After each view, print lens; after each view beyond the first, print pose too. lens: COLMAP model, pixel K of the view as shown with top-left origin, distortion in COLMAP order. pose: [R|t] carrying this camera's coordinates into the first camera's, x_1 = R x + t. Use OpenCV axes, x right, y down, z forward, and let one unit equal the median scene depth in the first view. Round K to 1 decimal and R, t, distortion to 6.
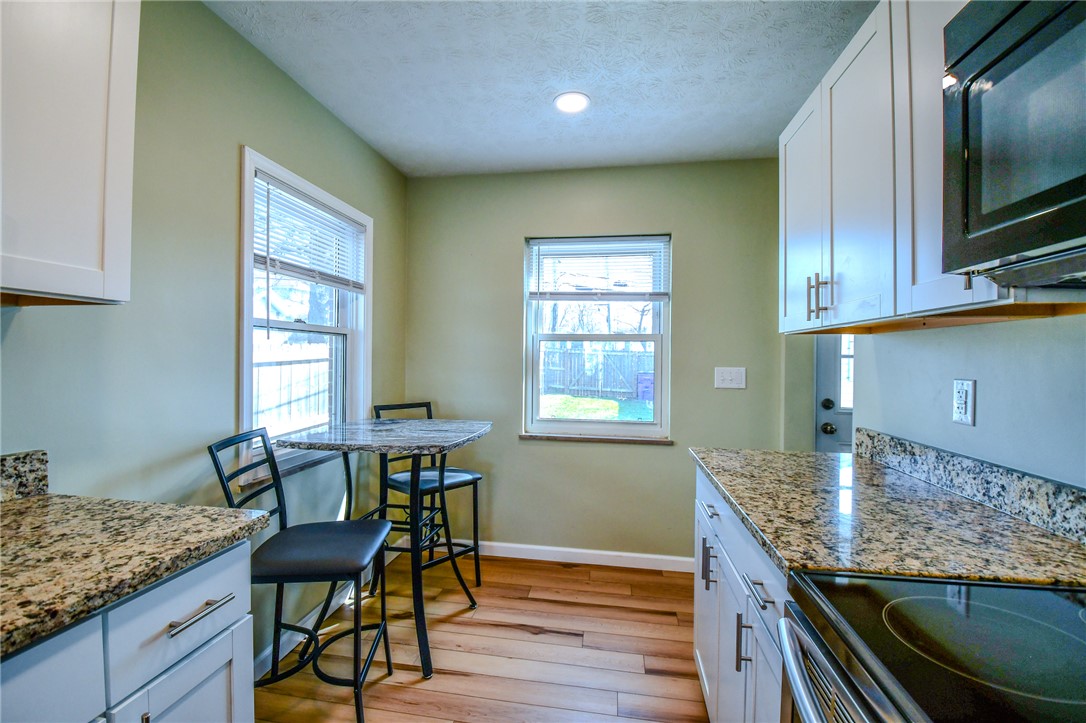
lens RADIAL K [[470.5, 0, 533.1], [0, 470.5, 357.0], [0, 0, 1]] dist [-0.001651, -0.010564]
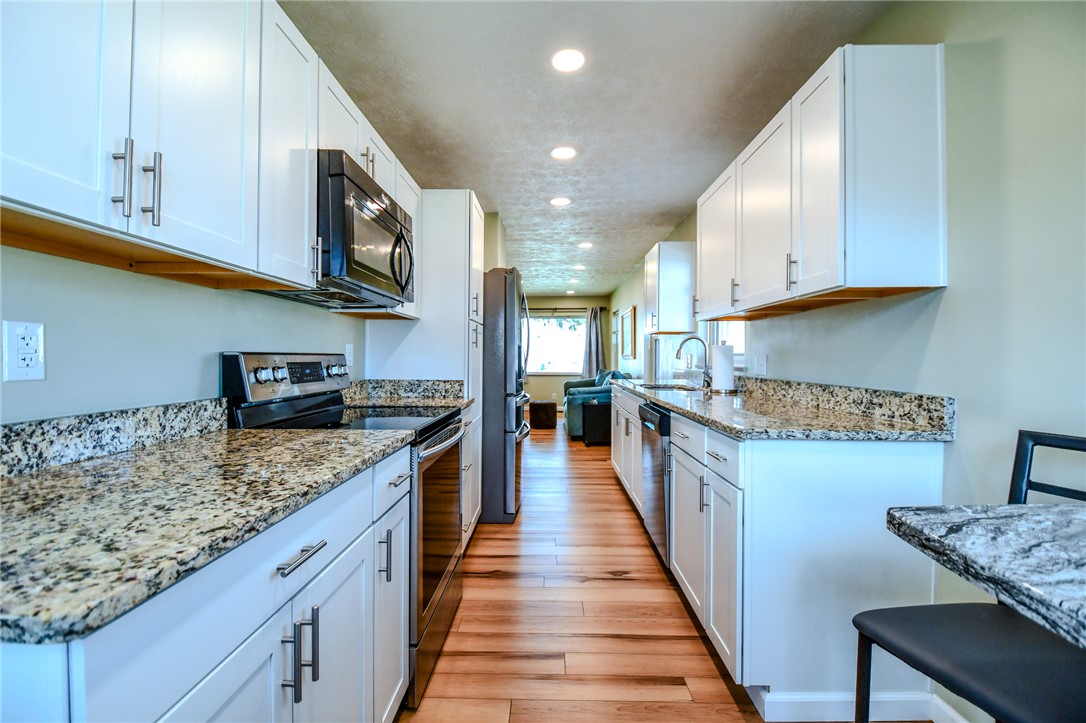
lens RADIAL K [[470.5, 0, 537.9], [0, 470.5, 355.7], [0, 0, 1]] dist [-0.001651, -0.010564]
pose [[-0.989671, -0.013917, -0.142681, 0.189140], [-0.013262, 0.999897, -0.005544, 0.088115], [0.142743, -0.003595, -0.989753, 1.696489]]
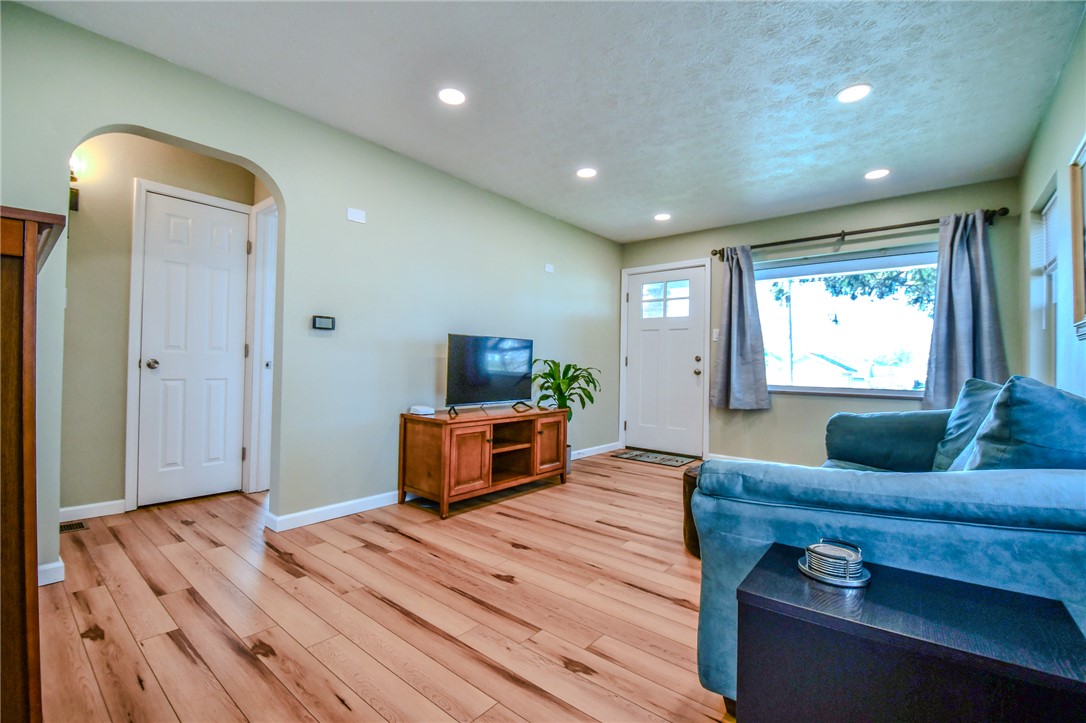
lens RADIAL K [[470.5, 0, 538.0], [0, 470.5, 363.1], [0, 0, 1]] dist [-0.001651, -0.010564]
pose [[-0.864277, -0.024277, 0.502429, -0.926878], [-0.028799, 0.999584, -0.001240, 0.191494], [-0.502190, -0.015541, -0.864617, -1.799975]]
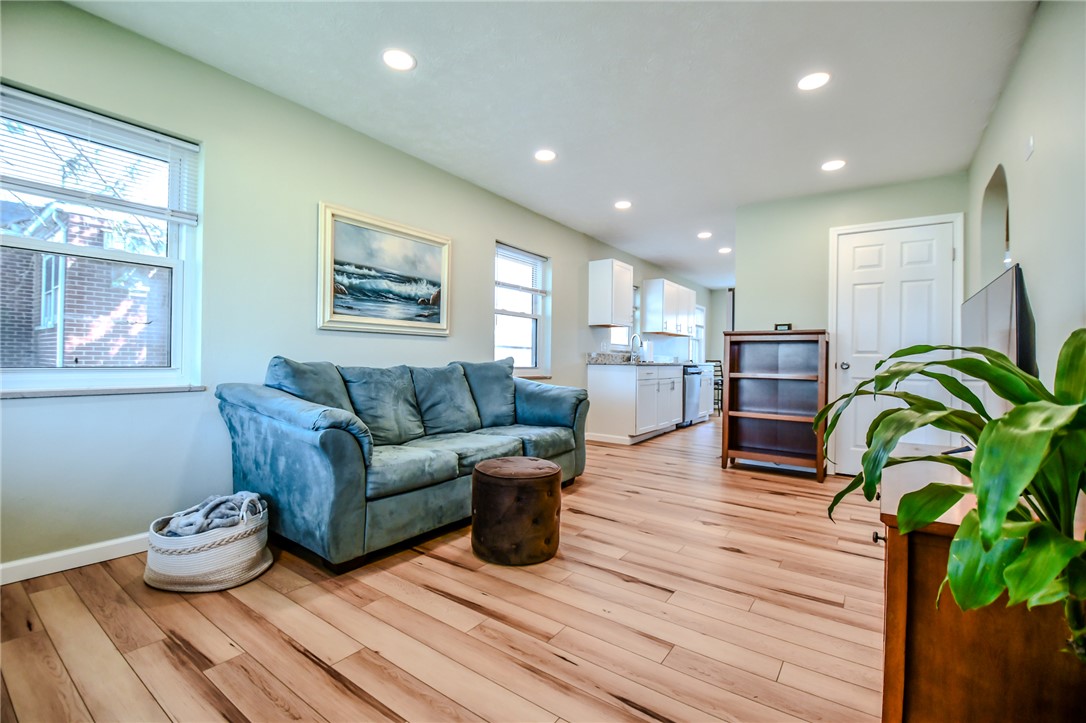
lens RADIAL K [[470.5, 0, 538.4], [0, 470.5, 357.2], [0, 0, 1]] dist [-0.001651, -0.010564]
pose [[0.899812, -0.000243, -0.436278, 0.120454], [-0.003891, 0.999956, -0.008581, 0.214263], [0.436261, 0.009419, 0.899771, -5.131296]]
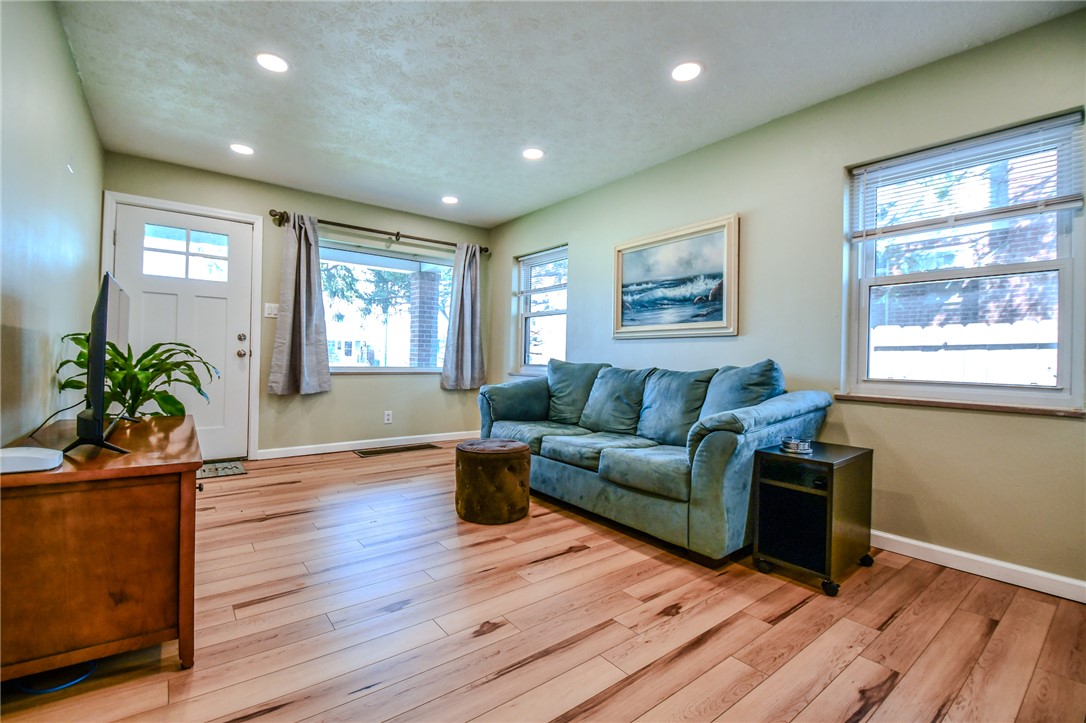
lens RADIAL K [[470.5, 0, 536.1], [0, 470.5, 360.2], [0, 0, 1]] dist [-0.001651, -0.010564]
pose [[-0.678513, -0.022837, -0.734234, 0.687949], [-0.027273, 0.999611, -0.005888, 0.228087], [0.734082, 0.016030, -0.678871, -2.202015]]
